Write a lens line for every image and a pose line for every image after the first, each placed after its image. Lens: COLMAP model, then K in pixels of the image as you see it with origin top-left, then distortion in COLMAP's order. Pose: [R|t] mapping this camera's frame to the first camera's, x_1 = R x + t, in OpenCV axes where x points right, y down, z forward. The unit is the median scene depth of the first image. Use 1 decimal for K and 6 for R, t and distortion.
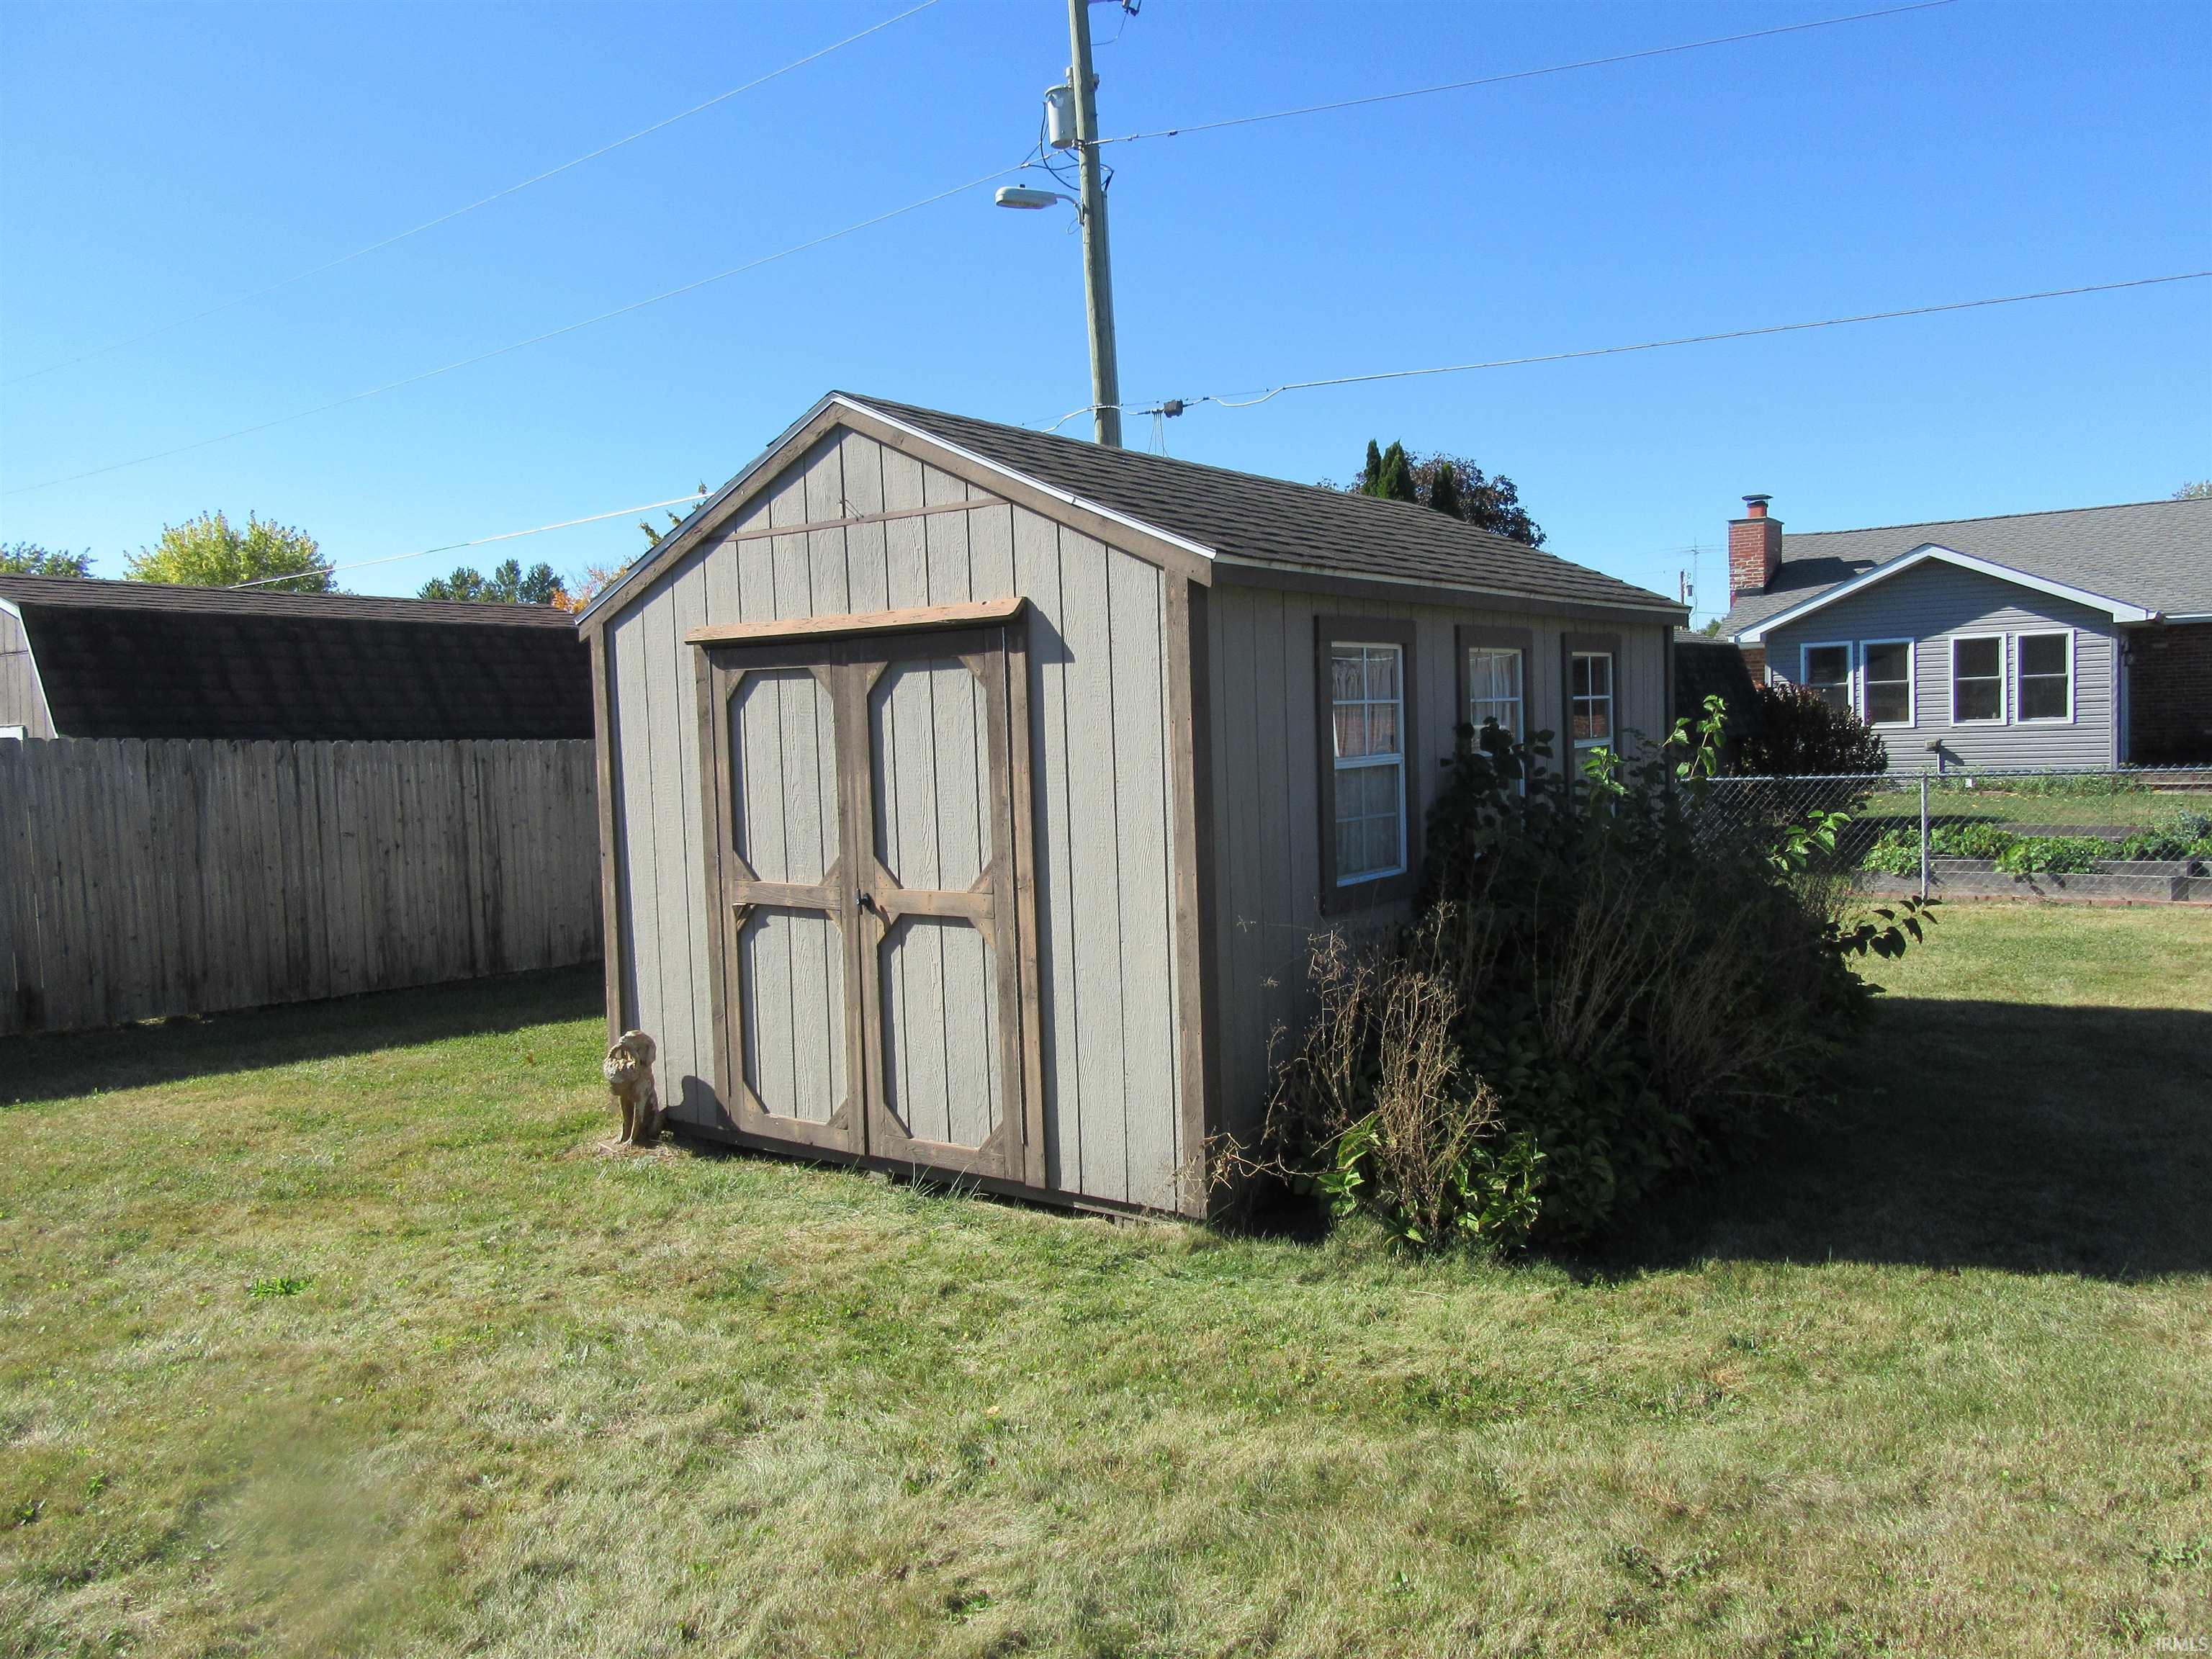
lens RADIAL K [[1620.9, 0, 1106.2], [0, 1620.9, 834.5], [0, 0, 1]] dist [0.003591, -0.003411]
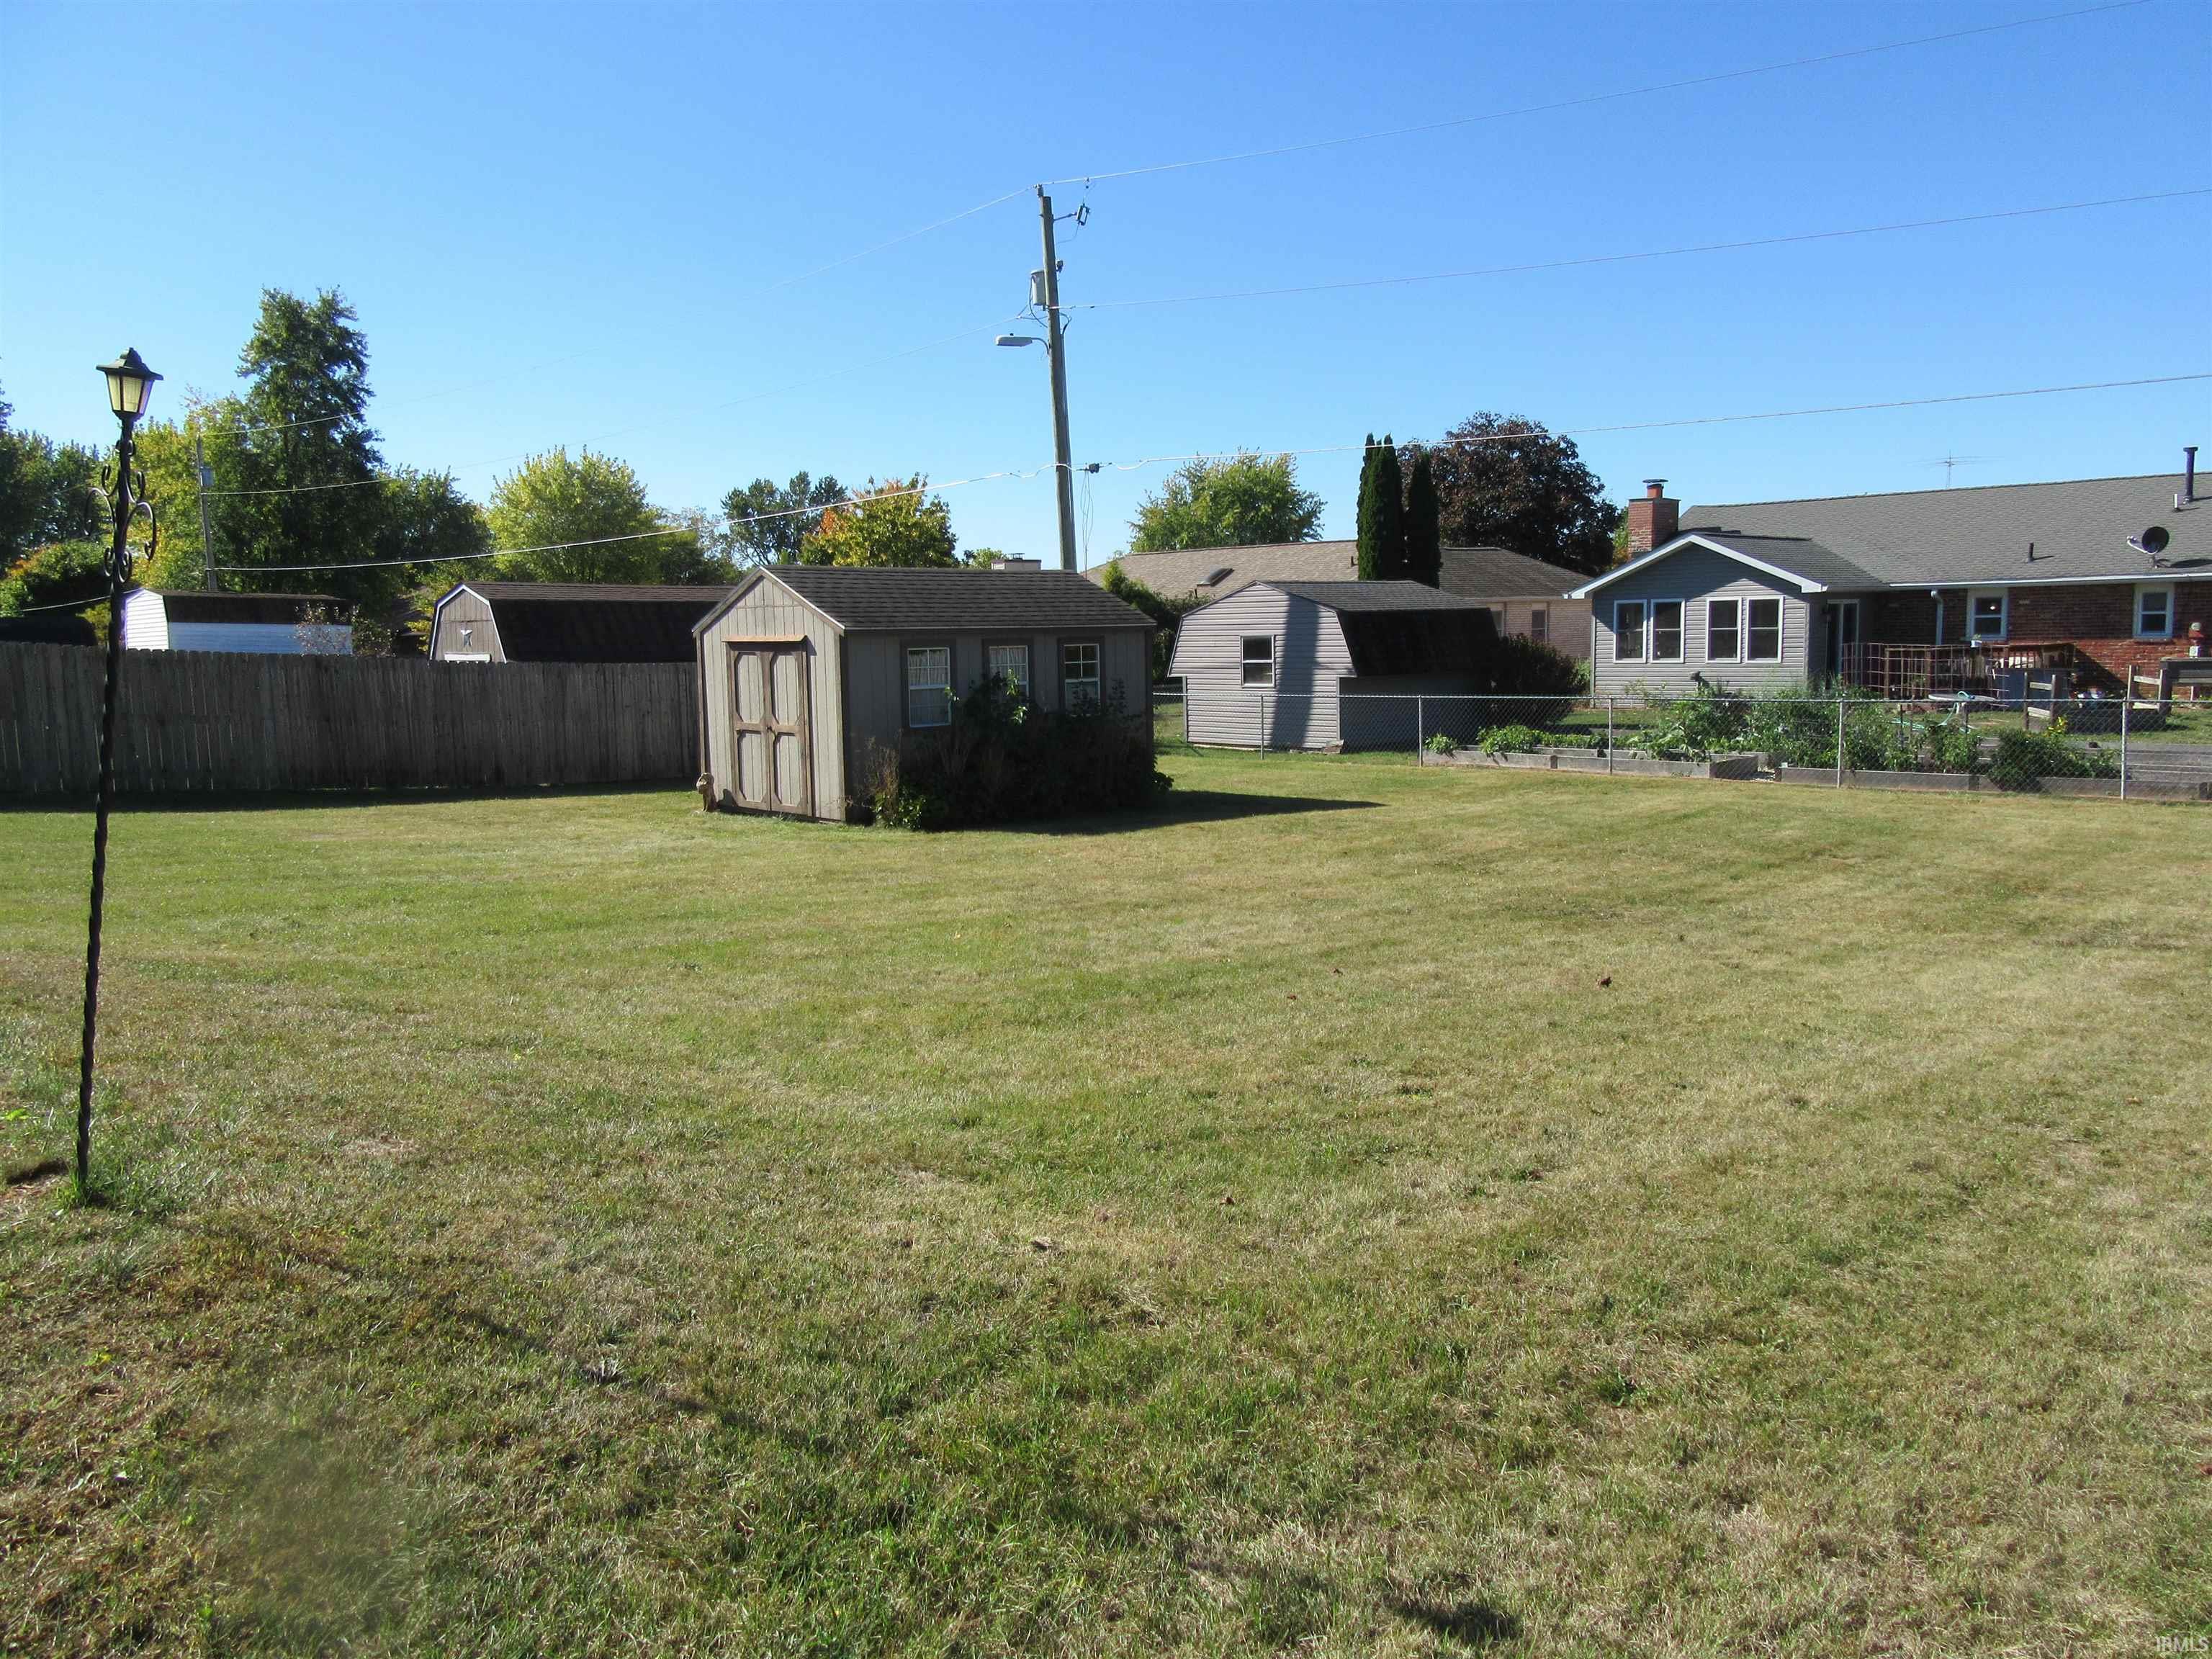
lens RADIAL K [[1620.9, 0, 1106.2], [0, 1620.9, 834.5], [0, 0, 1]] dist [0.003591, -0.003411]
pose [[0.984791, 0.038410, -0.169444, 0.711799], [-0.027890, 0.997558, 0.064036, 0.019010], [0.171490, -0.058336, 0.983457, -1.365411]]
